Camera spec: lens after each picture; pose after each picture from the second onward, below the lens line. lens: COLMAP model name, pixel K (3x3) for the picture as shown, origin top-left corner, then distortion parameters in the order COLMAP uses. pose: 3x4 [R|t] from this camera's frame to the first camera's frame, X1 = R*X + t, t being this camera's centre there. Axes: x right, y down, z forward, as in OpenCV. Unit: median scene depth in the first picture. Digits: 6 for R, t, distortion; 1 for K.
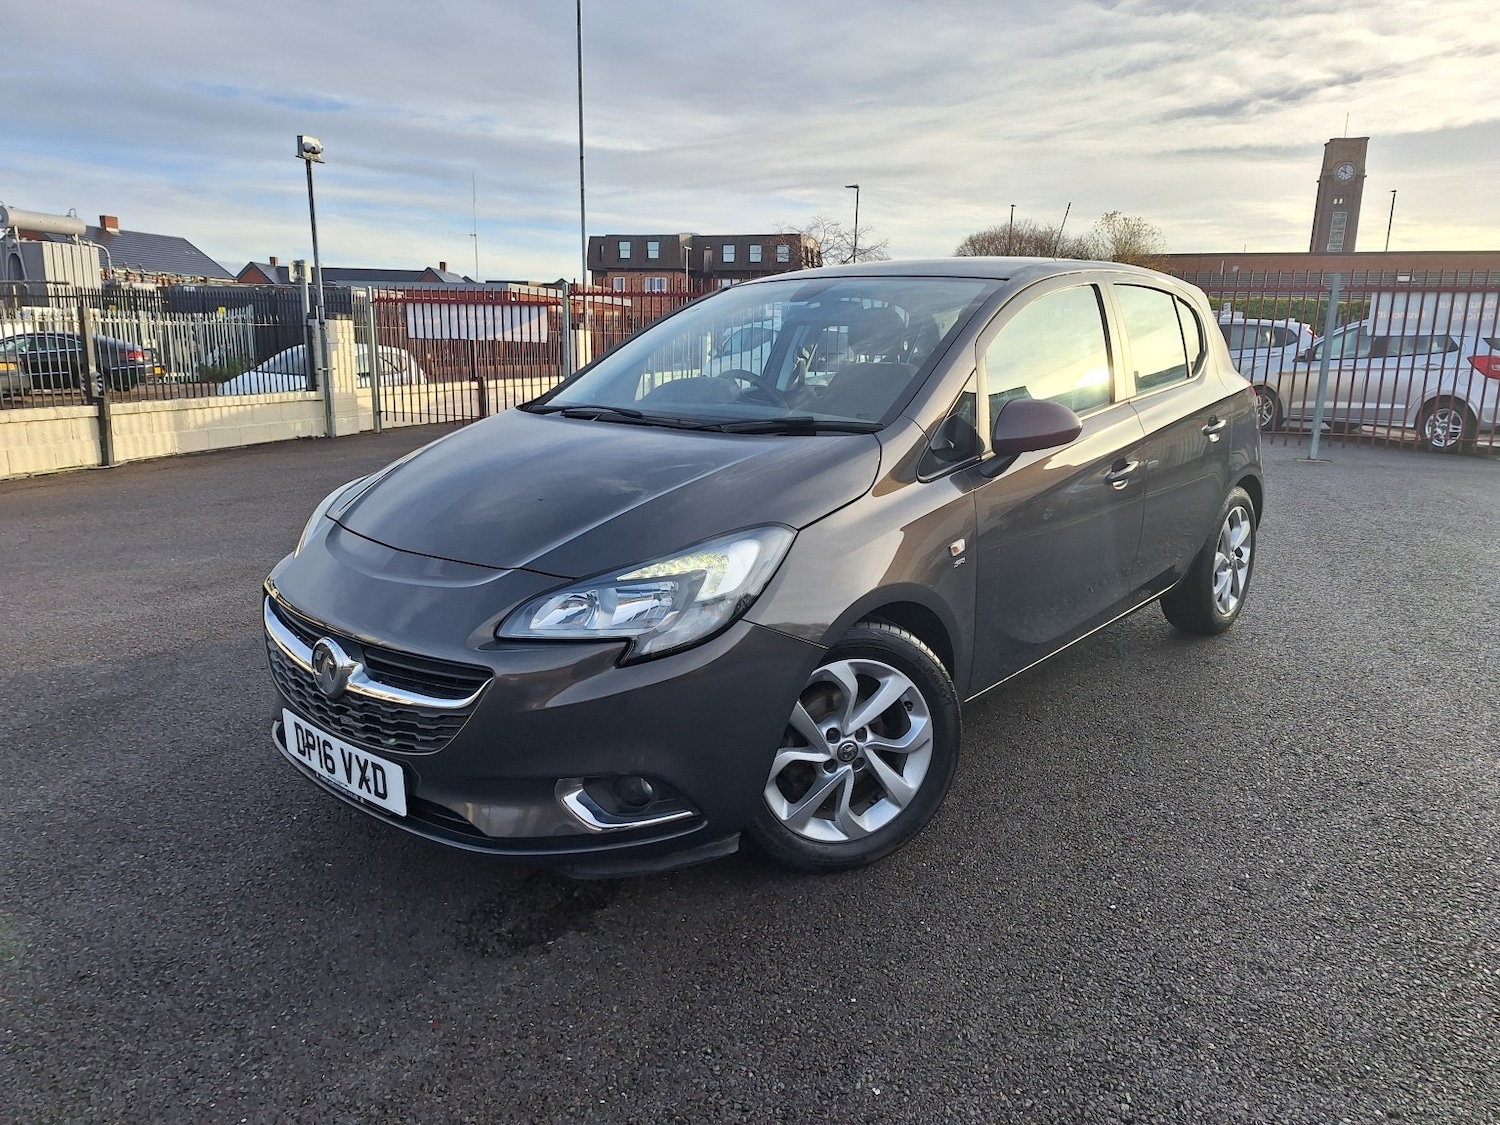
lens RADIAL K [[1038.5, 0, 752.1], [0, 1038.5, 543.5], [0, 0, 1]] dist [0.056210, -0.048905]
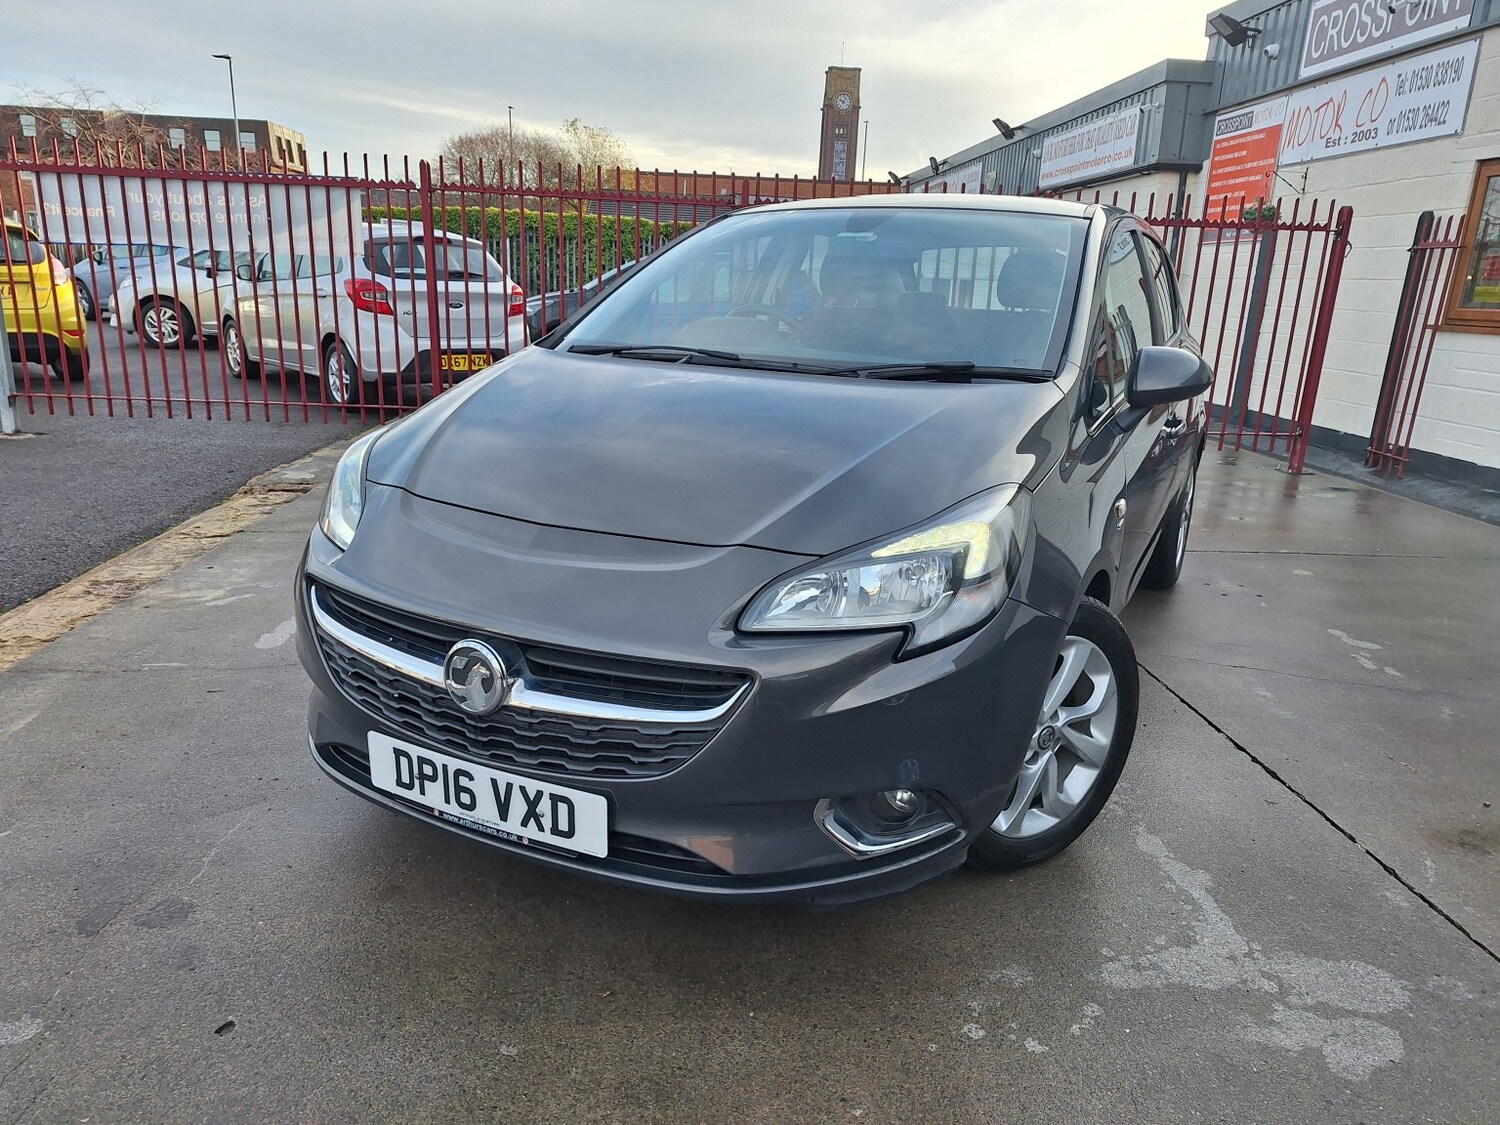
lens RADIAL K [[1048.2, 0, 748.3], [0, 1048.2, 564.0], [0, 0, 1]] dist [0.044764, -0.035527]
pose [[0.968259, -0.030246, 0.248114, -0.404041], [0.015787, 0.998070, 0.060063, -0.008822], [-0.249451, -0.054240, 0.966867, 0.203530]]
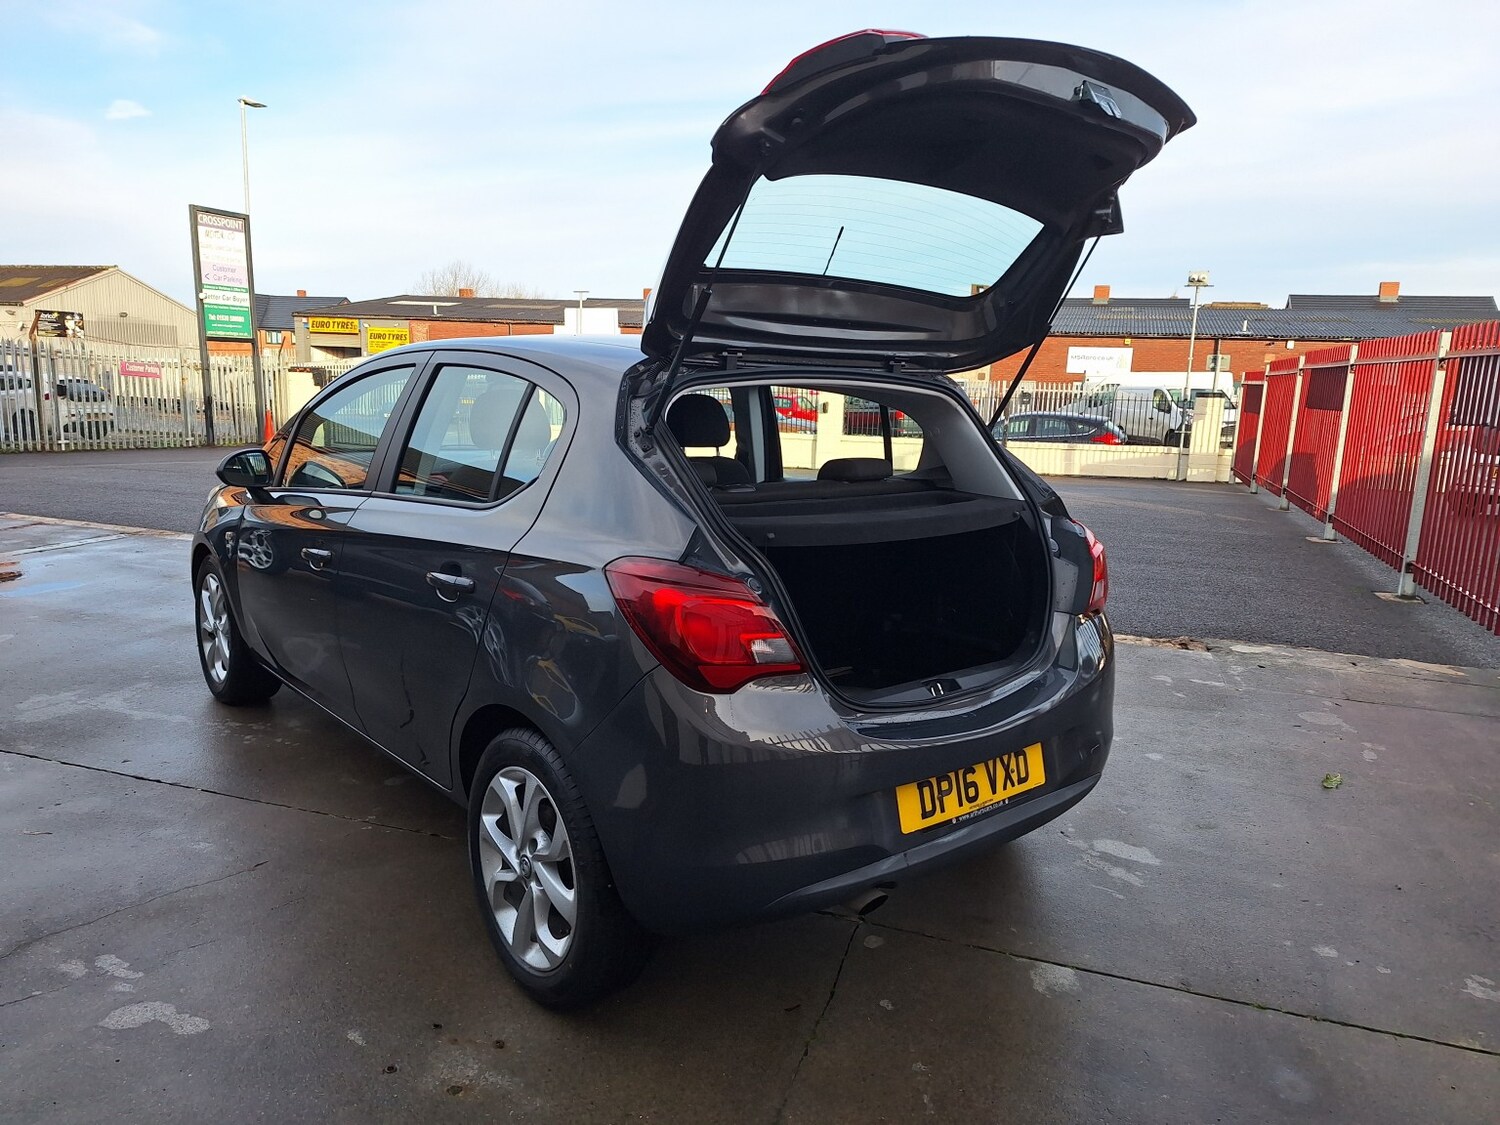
lens RADIAL K [[1038.5, 0, 748.9], [0, 1038.5, 562.7], [0, 0, 1]] dist [0.056210, -0.048905]
pose [[-0.145860, 0.169883, -0.974610, 1.788863], [-0.244706, 0.948338, 0.201926, -0.509302], [0.958564, 0.267946, -0.096753, 2.137344]]
